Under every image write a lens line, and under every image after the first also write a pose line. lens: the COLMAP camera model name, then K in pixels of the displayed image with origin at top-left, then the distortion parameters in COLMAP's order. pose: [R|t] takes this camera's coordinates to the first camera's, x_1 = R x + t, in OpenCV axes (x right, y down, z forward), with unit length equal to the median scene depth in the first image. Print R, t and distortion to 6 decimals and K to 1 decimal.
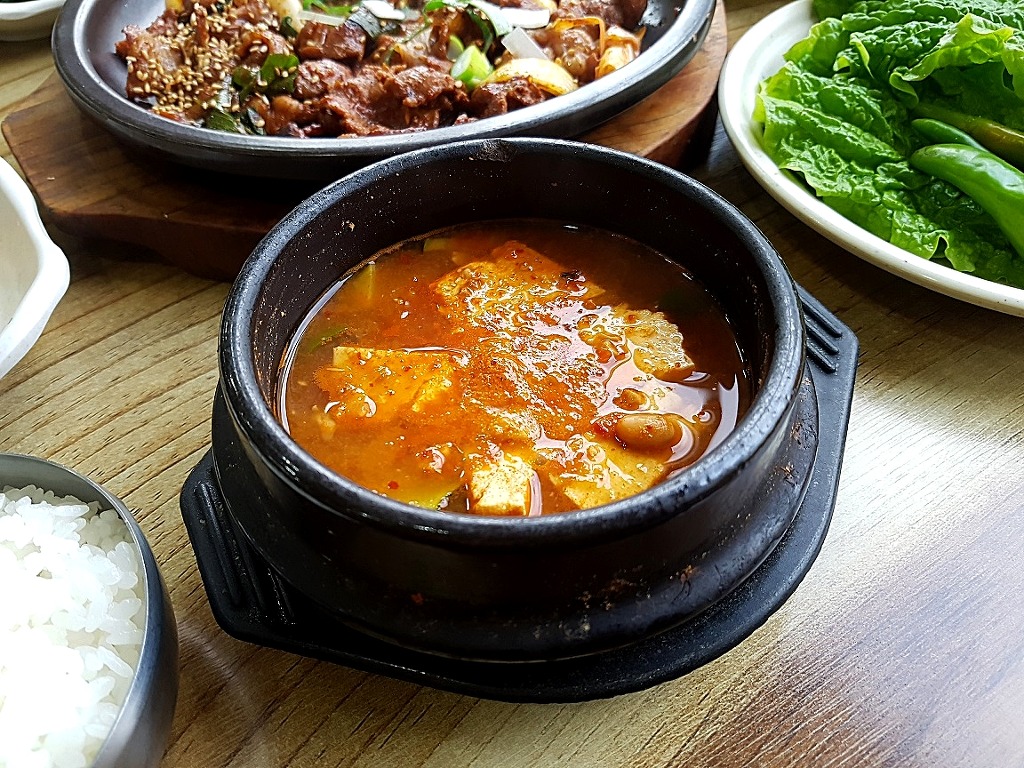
lens RADIAL K [[858.0, 0, 512.0], [0, 858.0, 384.0], [0, 0, 1]] dist [-0.048092, 0.010078]
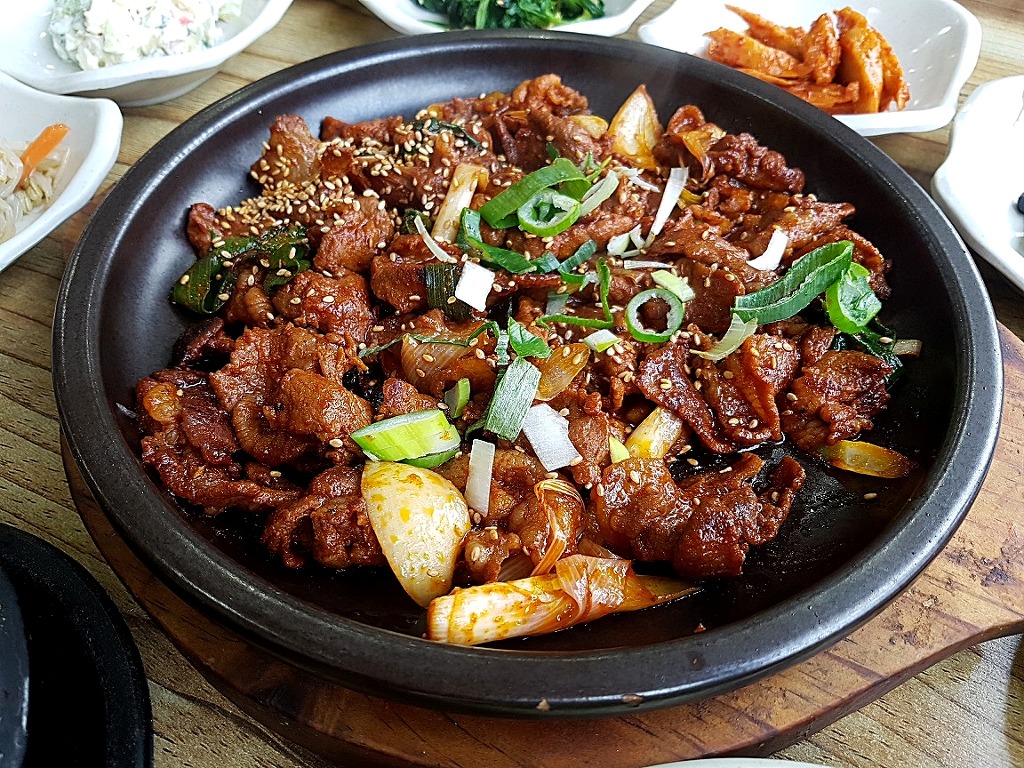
lens RADIAL K [[858.0, 0, 512.0], [0, 858.0, 384.0], [0, 0, 1]] dist [-0.048092, 0.010078]
pose [[0.500078, 0.720396, -0.480574, 0.429116], [-0.696387, 0.664405, 0.271315, -0.931348], [0.514750, 0.198987, 0.833929, 0.634947]]
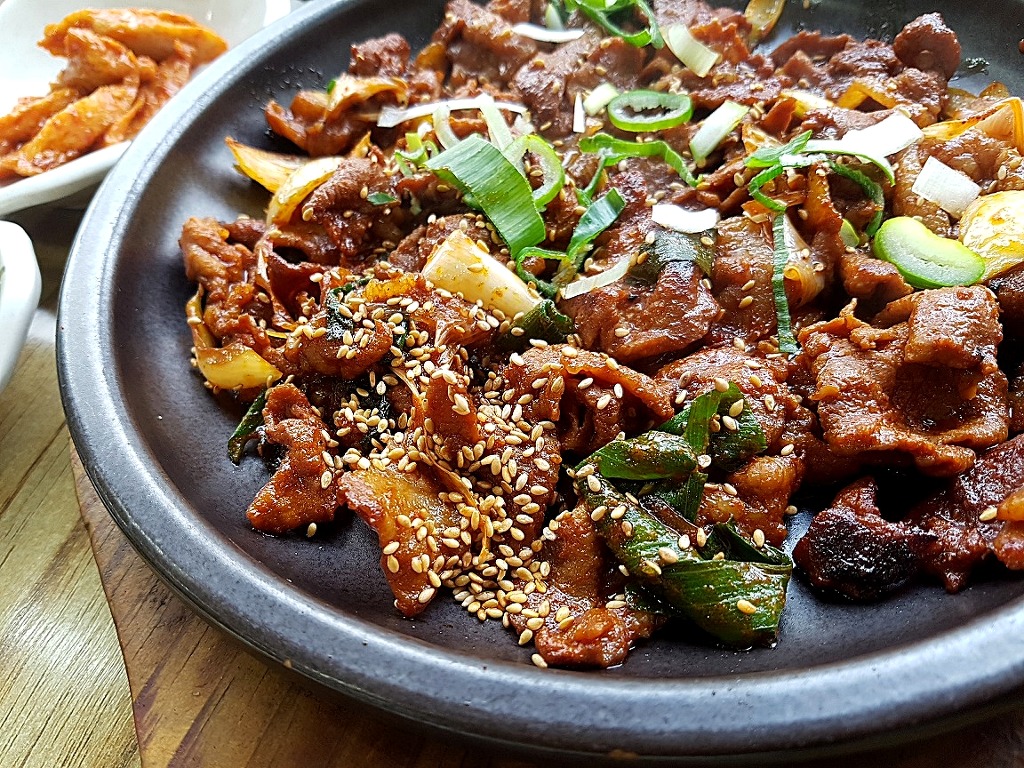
lens RADIAL K [[858.0, 0, 512.0], [0, 858.0, 384.0], [0, 0, 1]] dist [-0.048092, 0.010078]
pose [[0.818828, -0.469196, 0.330720, -0.737883], [0.473377, 0.877803, 0.073318, -0.673701], [-0.324708, 0.096521, 0.940876, 0.786630]]
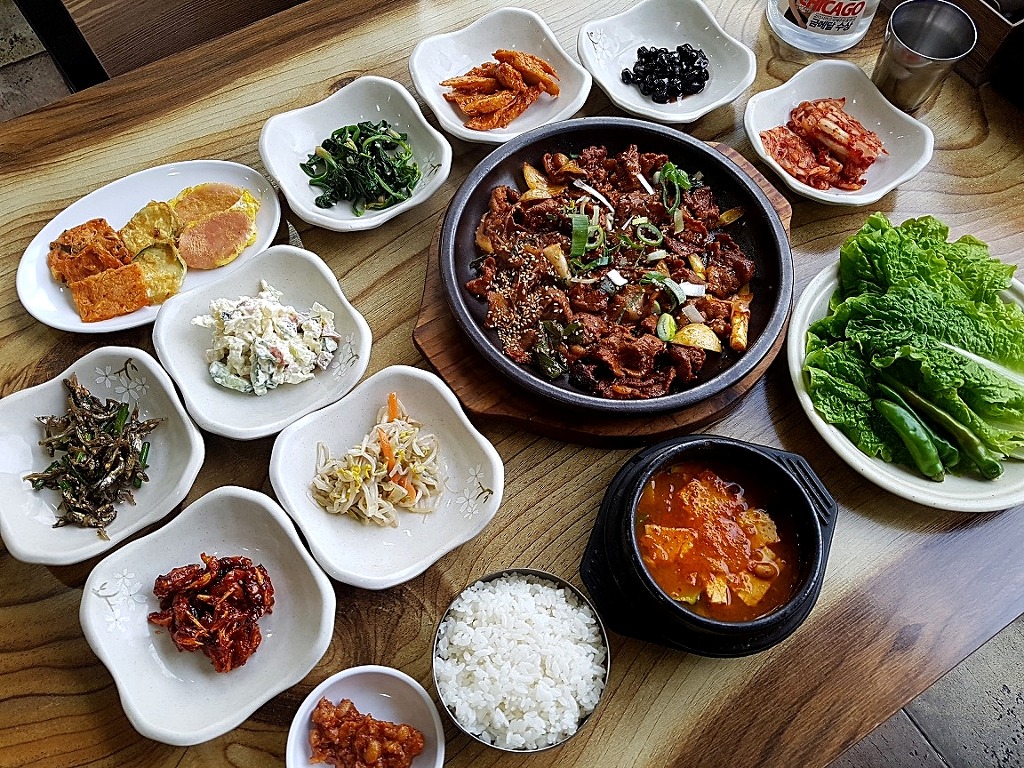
lens RADIAL K [[858.0, 0, 512.0], [0, 858.0, 384.0], [0, 0, 1]] dist [-0.048092, 0.010078]
pose [[0.997294, 0.030530, 0.066883, -0.763563], [-0.047102, 0.963812, 0.262391, -1.071014], [-0.056452, -0.264831, 0.962641, -1.315288]]
